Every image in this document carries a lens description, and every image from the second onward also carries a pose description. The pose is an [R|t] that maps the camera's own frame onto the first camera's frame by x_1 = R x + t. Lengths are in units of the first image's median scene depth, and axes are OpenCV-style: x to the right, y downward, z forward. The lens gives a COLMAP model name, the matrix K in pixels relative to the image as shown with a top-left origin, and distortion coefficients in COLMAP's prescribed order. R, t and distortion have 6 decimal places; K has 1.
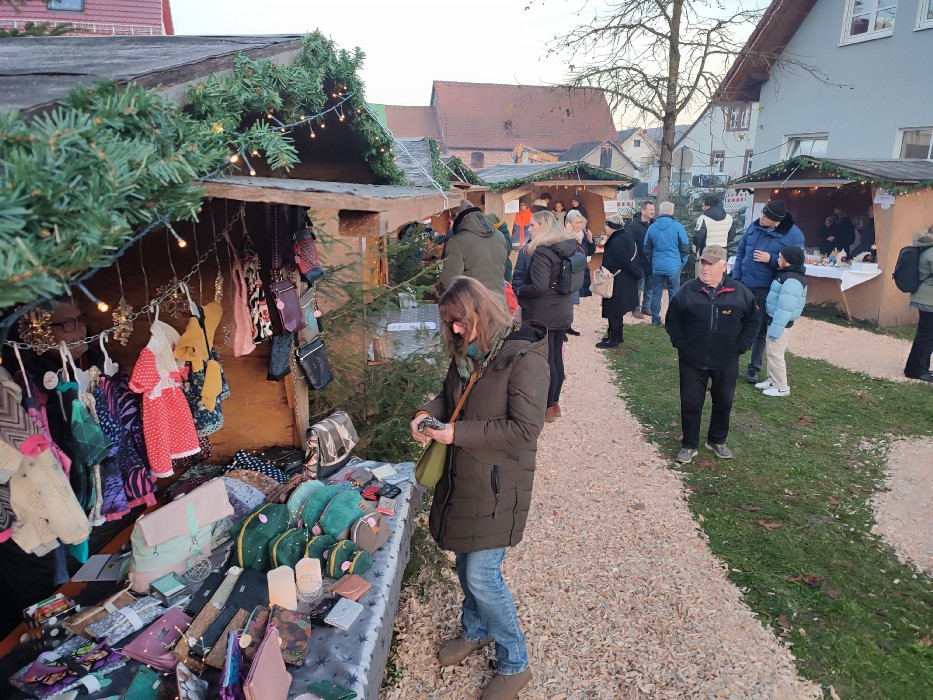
lens RADIAL K [[667.1, 0, 464.8], [0, 667.1, 354.3], [0, 0, 1]] dist [0.011029, -0.007996]
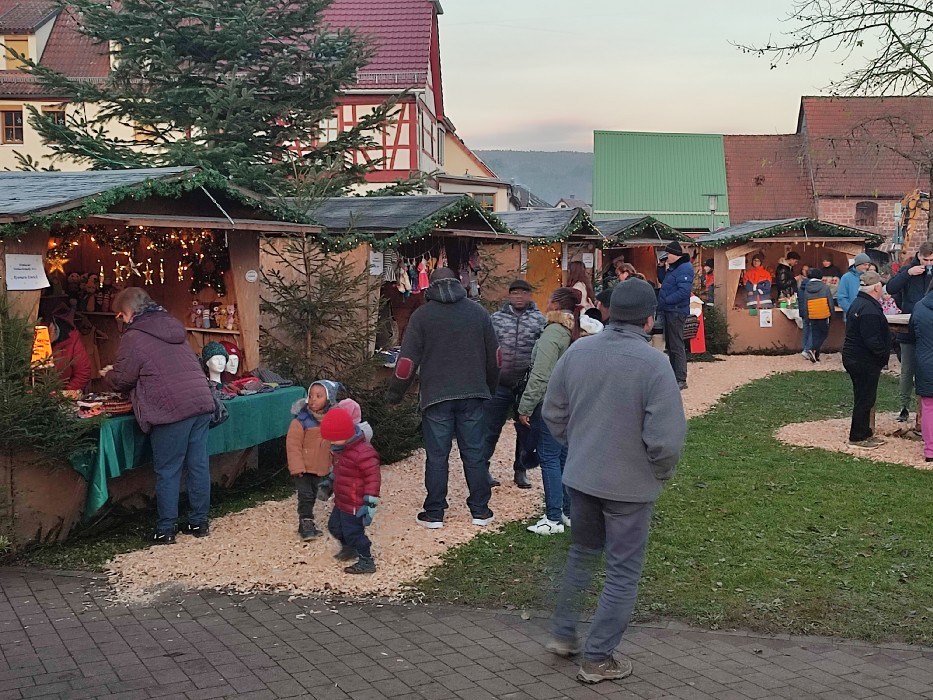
lens RADIAL K [[1148.9, 0, 466.2], [0, 1148.9, 350.1], [0, 0, 1]] dist [0.029453, -0.051527]
pose [[0.937598, 0.026400, -0.346718, 0.260508], [-0.083720, 0.984920, -0.151403, 0.175901], [0.337492, 0.170982, 0.925670, -0.617382]]
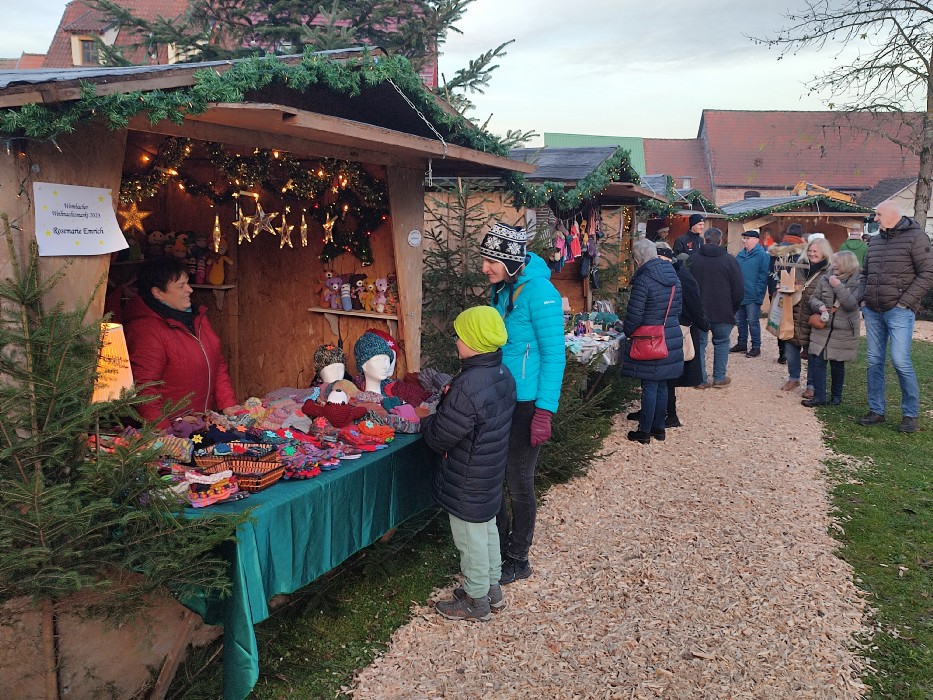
lens RADIAL K [[838.3, 0, 473.0], [0, 838.3, 348.3], [0, 0, 1]] dist [-0.014467, 0.081062]
pose [[0.953354, 0.054140, -0.296960, 0.047053], [-0.086413, 0.991561, -0.096643, 0.121199], [0.289221, 0.117796, 0.949987, -0.372827]]
